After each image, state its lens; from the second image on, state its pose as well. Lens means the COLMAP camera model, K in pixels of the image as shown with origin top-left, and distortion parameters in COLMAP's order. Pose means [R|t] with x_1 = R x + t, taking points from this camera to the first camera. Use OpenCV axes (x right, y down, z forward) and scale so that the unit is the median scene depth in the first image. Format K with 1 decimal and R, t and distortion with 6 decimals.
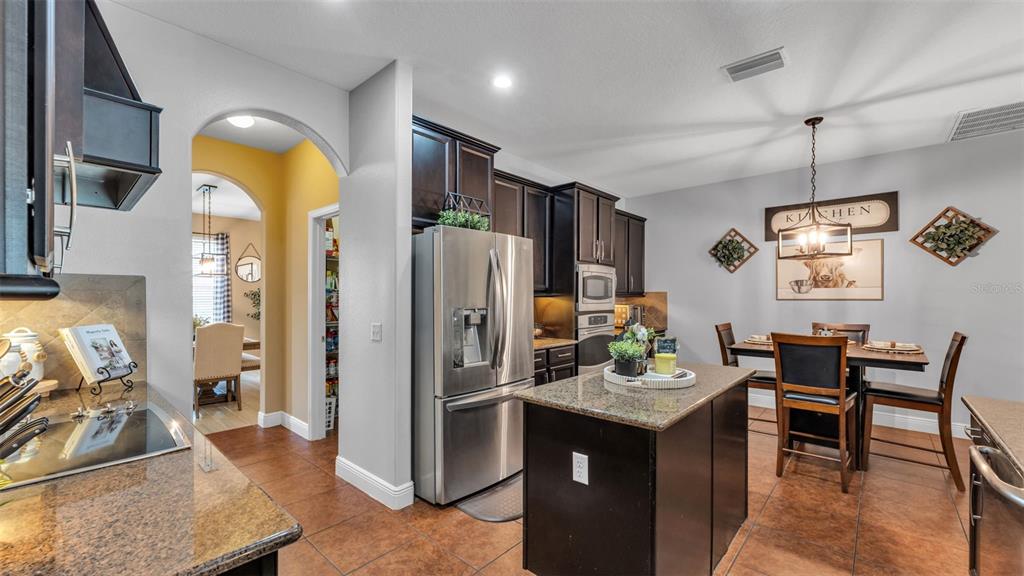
lens RADIAL K [[405.8, 0, 509.4], [0, 405.8, 292.3], [0, 0, 1]] dist [-0.001291, 0.000058]
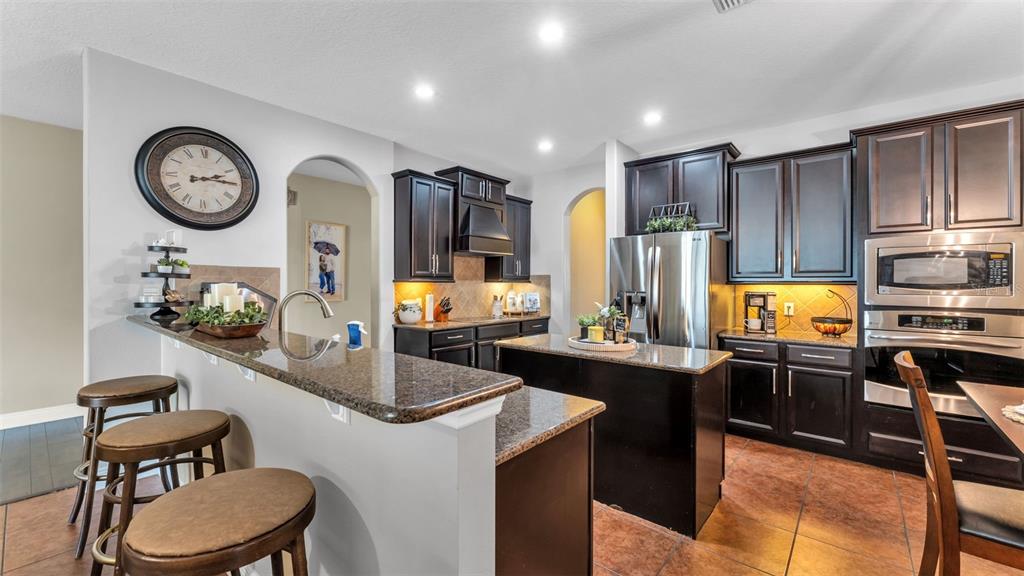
lens RADIAL K [[405.8, 0, 515.6], [0, 405.8, 281.9], [0, 0, 1]] dist [-0.001291, 0.000058]
pose [[0.047794, -0.002677, -0.998854, 0.844476], [0.003961, 0.999989, -0.002490, 0.005275], [0.998849, -0.003838, 0.047805, 0.341048]]
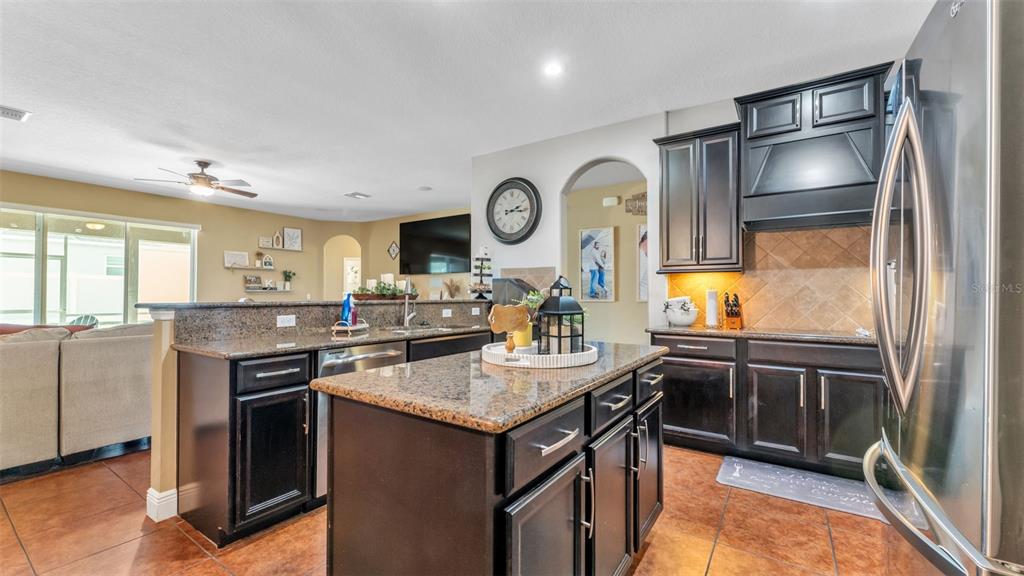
lens RADIAL K [[405.8, 0, 511.8], [0, 405.8, 293.1], [0, 0, 1]] dist [-0.001291, 0.000058]
pose [[-0.987925, -0.002610, -0.154911, 0.262281], [-0.000740, 0.999926, -0.012126, 0.051409], [0.154931, -0.011865, -0.987854, 0.896158]]
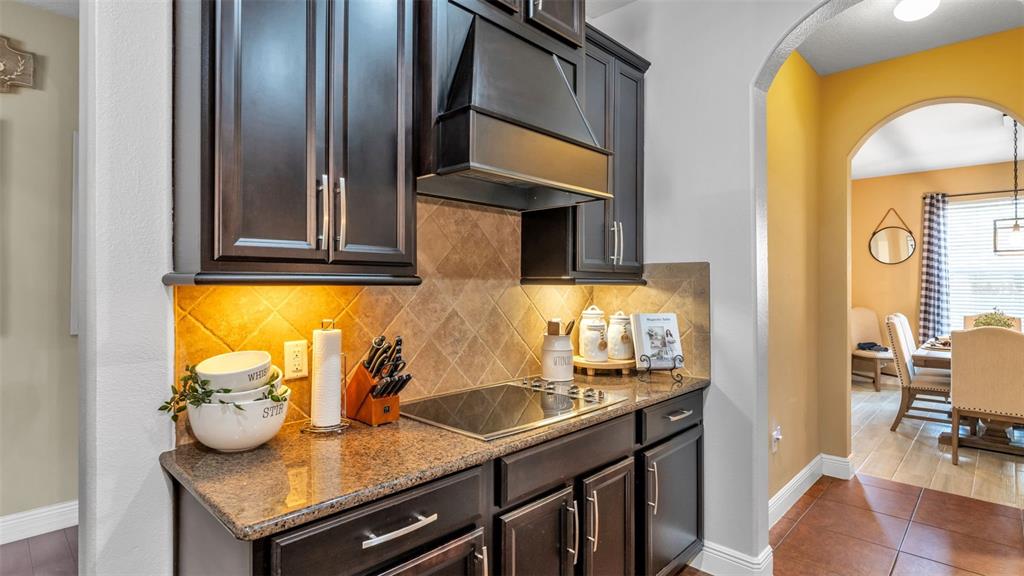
lens RADIAL K [[511.6, 0, 511.8], [0, 511.6, 283.2], [0, 0, 1]] dist [-0.000909, 0.000709]
pose [[-0.026518, -0.004941, -0.999636, 0.120313], [0.008940, 0.999947, -0.005180, 0.004448], [0.999608, -0.009074, -0.026472, 0.308649]]
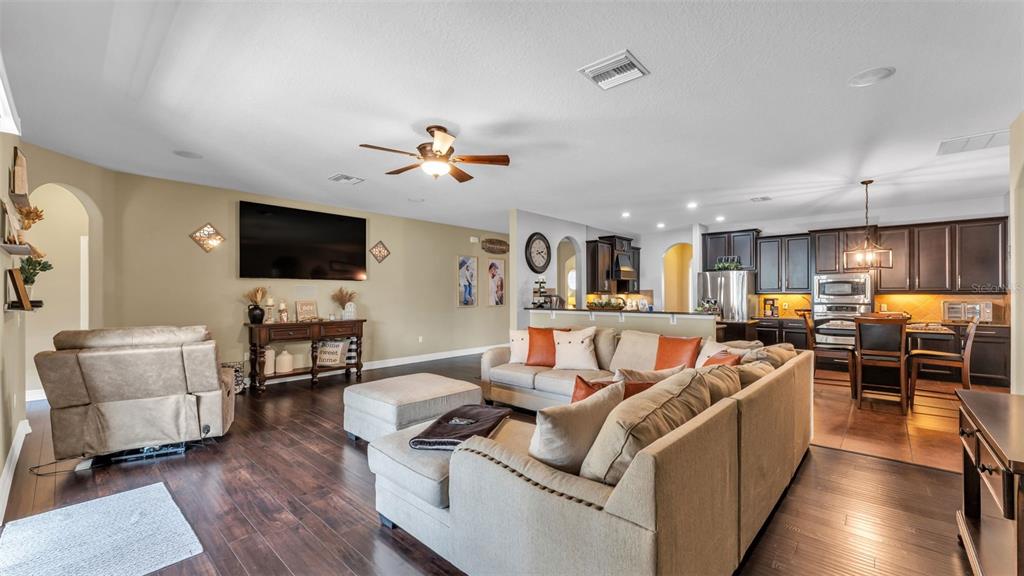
lens RADIAL K [[405.8, 0, 513.9], [0, 405.8, 293.5], [0, 0, 1]] dist [-0.001291, 0.000058]
pose [[0.004567, -0.003235, -0.999984, 1.886324], [0.009152, 0.999953, -0.003193, 0.001198], [0.999948, -0.009138, 0.004596, -0.301536]]
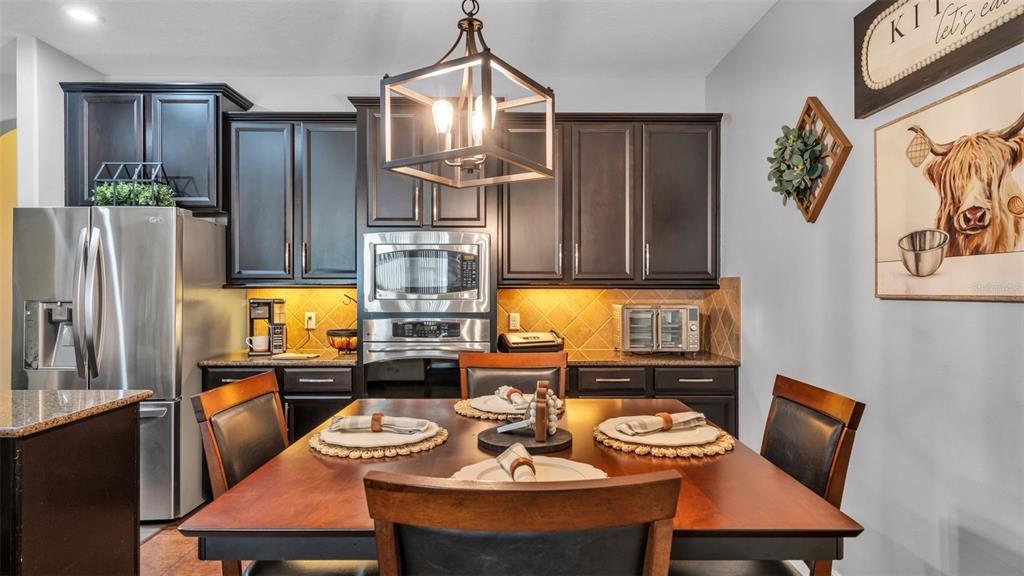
lens RADIAL K [[598.4, 0, 511.5], [0, 598.4, 290.7], [0, 0, 1]] dist [-0.001296, -0.000061]
pose [[0.680094, 0.002459, -0.733121, 0.944034], [0.005770, 0.999945, 0.008706, 0.008303], [0.733103, -0.010151, 0.680042, 0.553083]]
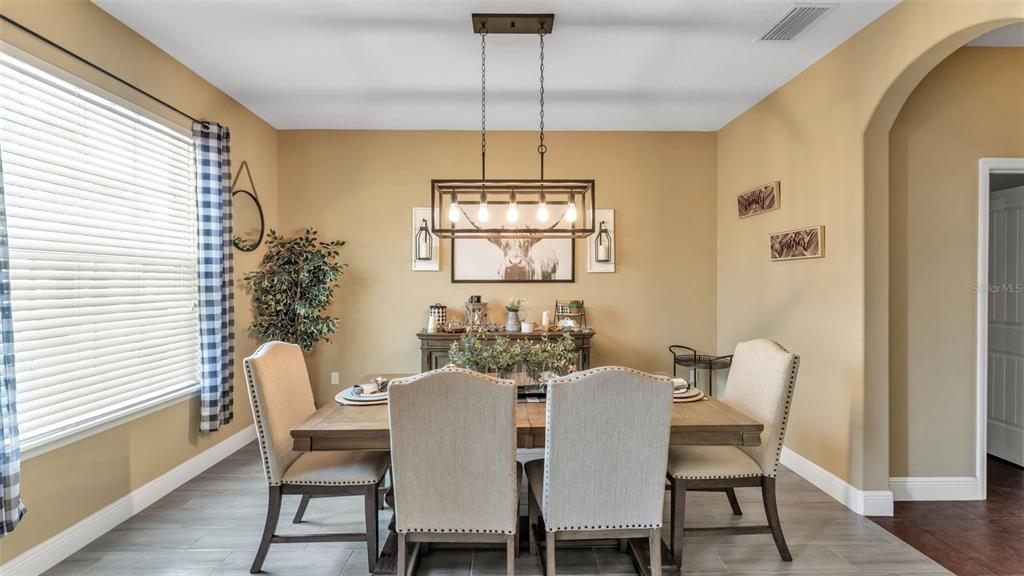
lens RADIAL K [[405.8, 0, 511.2], [0, 405.8, 282.1], [0, 0, 1]] dist [-0.001291, 0.000058]
pose [[0.727382, -0.004293, 0.686219, -1.456815], [-0.004038, 0.999936, 0.010535, 0.003852], [-0.686220, -0.010434, 0.727319, 0.982629]]
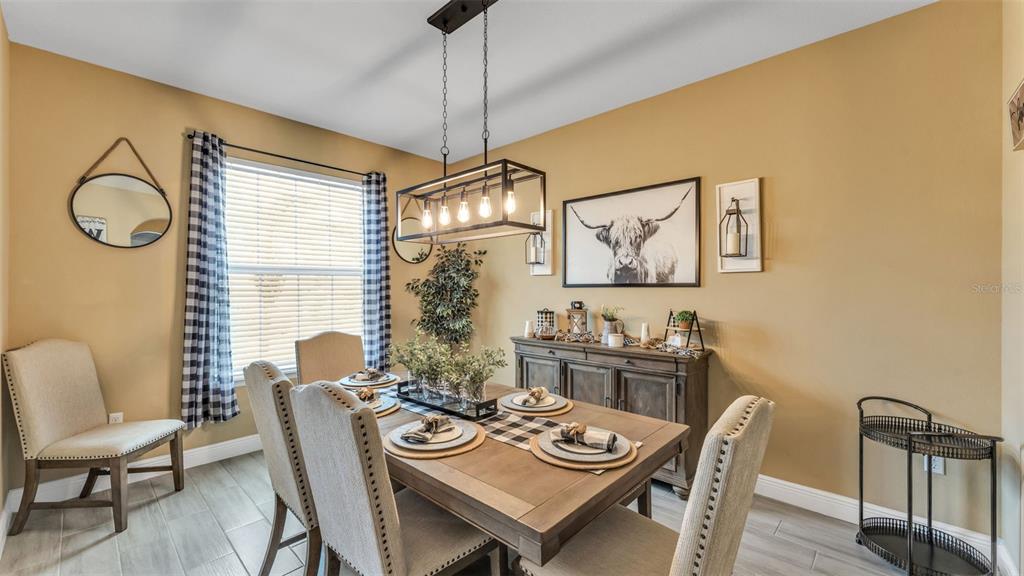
lens RADIAL K [[405.8, 0, 515.3], [0, 405.8, 286.7], [0, 0, 1]] dist [-0.001291, 0.000058]
pose [[0.999984, -0.005472, -0.001168, -0.989023], [0.005482, 0.999947, 0.008663, 0.006576], [0.001121, -0.008669, 0.999962, 0.863073]]
